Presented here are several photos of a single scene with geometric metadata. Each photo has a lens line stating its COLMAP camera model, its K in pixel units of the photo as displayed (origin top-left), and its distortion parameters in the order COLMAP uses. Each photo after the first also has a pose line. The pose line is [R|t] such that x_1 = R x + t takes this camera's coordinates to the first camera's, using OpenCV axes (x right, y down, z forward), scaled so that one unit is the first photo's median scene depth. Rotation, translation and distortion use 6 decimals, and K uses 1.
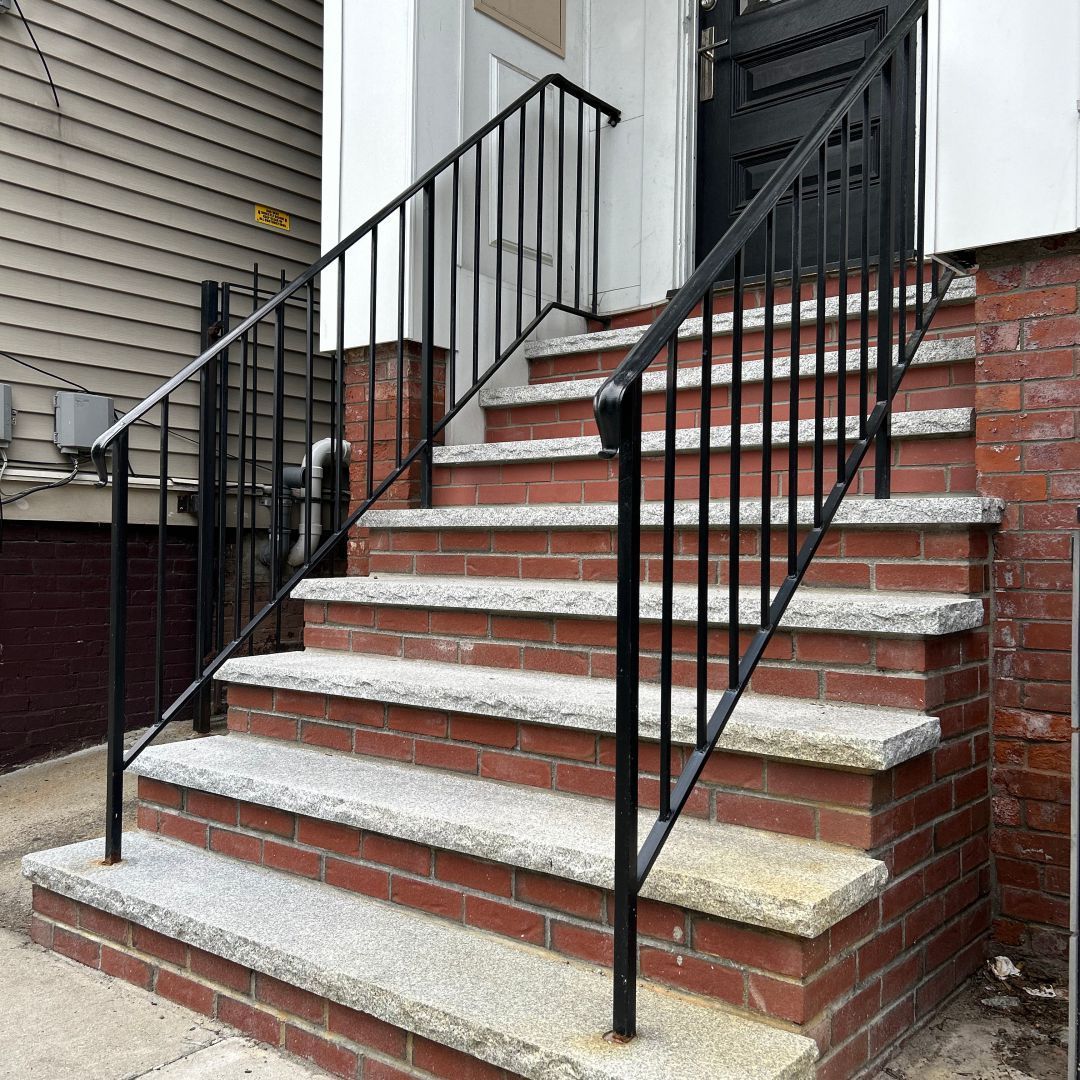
lens RADIAL K [[1082.6, 0, 540.0], [0, 1082.6, 540.0], [0, 0, 1]] dist [0.108426, -0.197106]
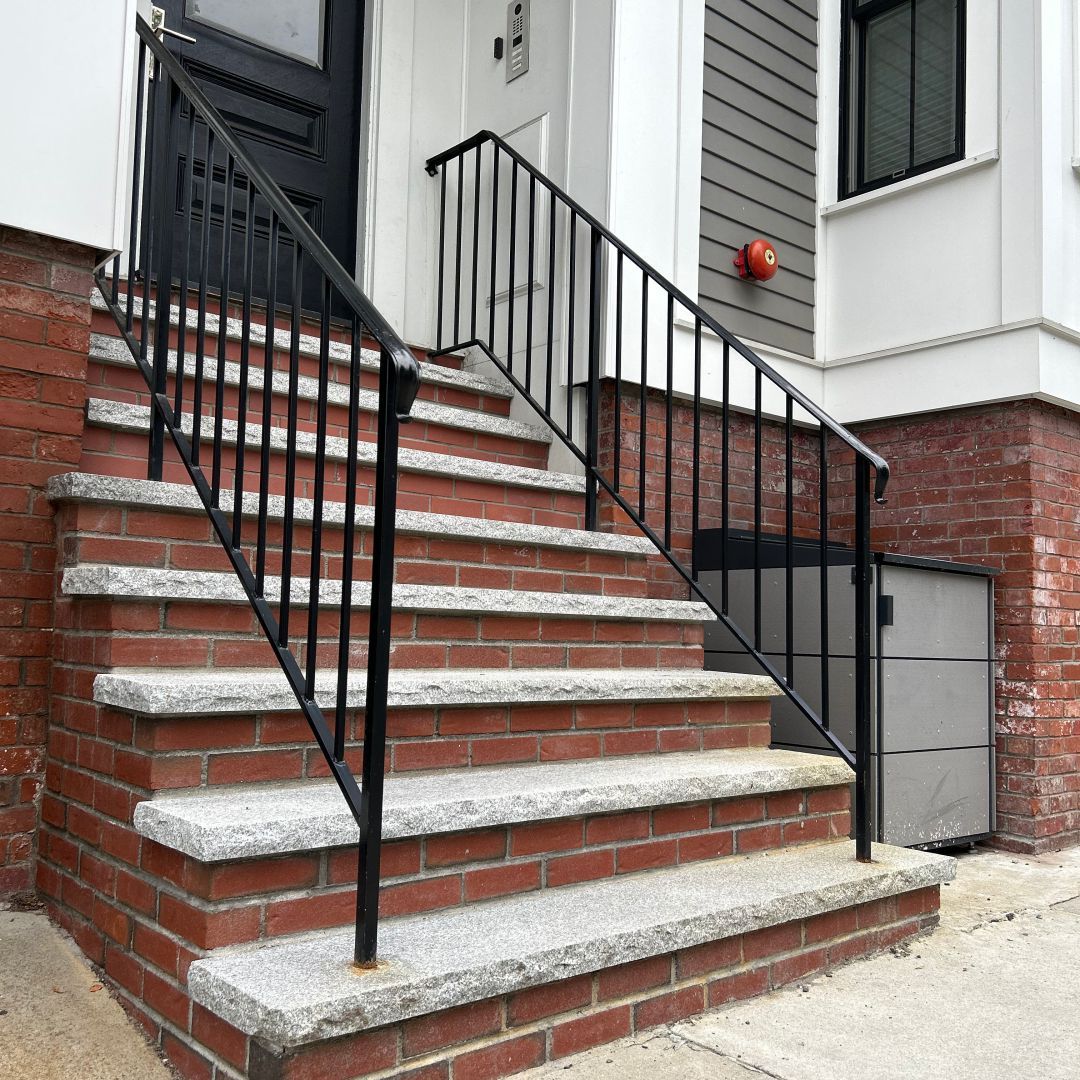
lens RADIAL K [[1082.6, 0, 540.0], [0, 1082.6, 540.0], [0, 0, 1]] dist [0.108426, -0.197106]
pose [[0.178429, 0.079152, 0.980764, -1.096876], [-0.032391, 0.996691, -0.074544, 0.080013], [-0.983419, -0.018467, 0.180403, 0.803163]]
